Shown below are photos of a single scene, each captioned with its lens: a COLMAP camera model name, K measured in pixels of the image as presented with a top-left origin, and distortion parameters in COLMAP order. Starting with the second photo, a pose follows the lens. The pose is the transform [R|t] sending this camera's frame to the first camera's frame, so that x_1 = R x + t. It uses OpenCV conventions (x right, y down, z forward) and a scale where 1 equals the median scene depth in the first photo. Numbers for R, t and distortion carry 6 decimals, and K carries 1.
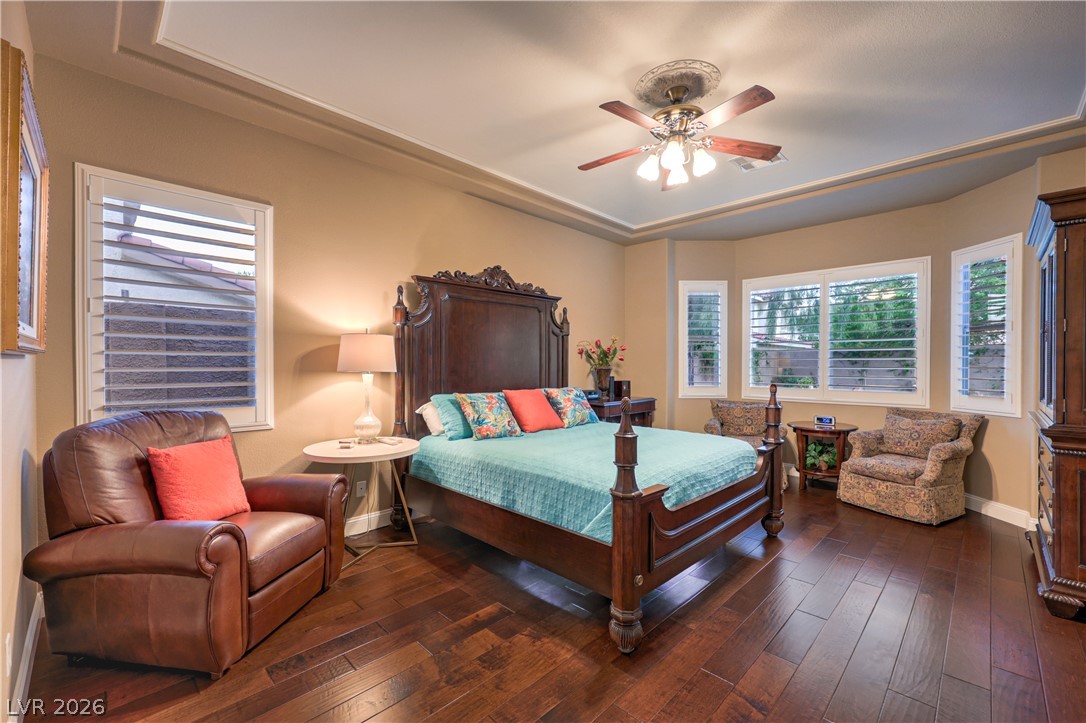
lens RADIAL K [[455.1, 0, 550.2], [0, 455.1, 359.1], [0, 0, 1]] dist [0.001449, 0.000047]
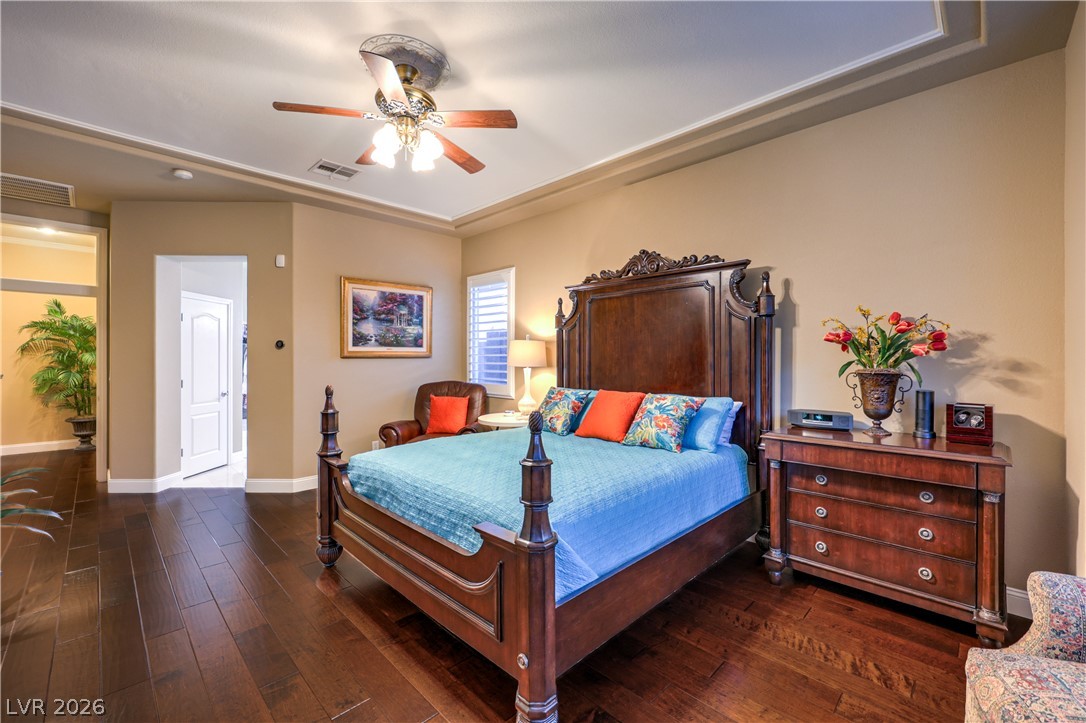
lens RADIAL K [[440.4, 0, 549.5], [0, 440.4, 359.1], [0, 0, 1]] dist [-0.000438, -0.000341]
pose [[-0.006523, -0.000760, -0.999978, 0.792621], [0.008785, 0.999961, -0.000817, 0.005770], [0.999940, -0.008790, -0.006516, 0.881288]]
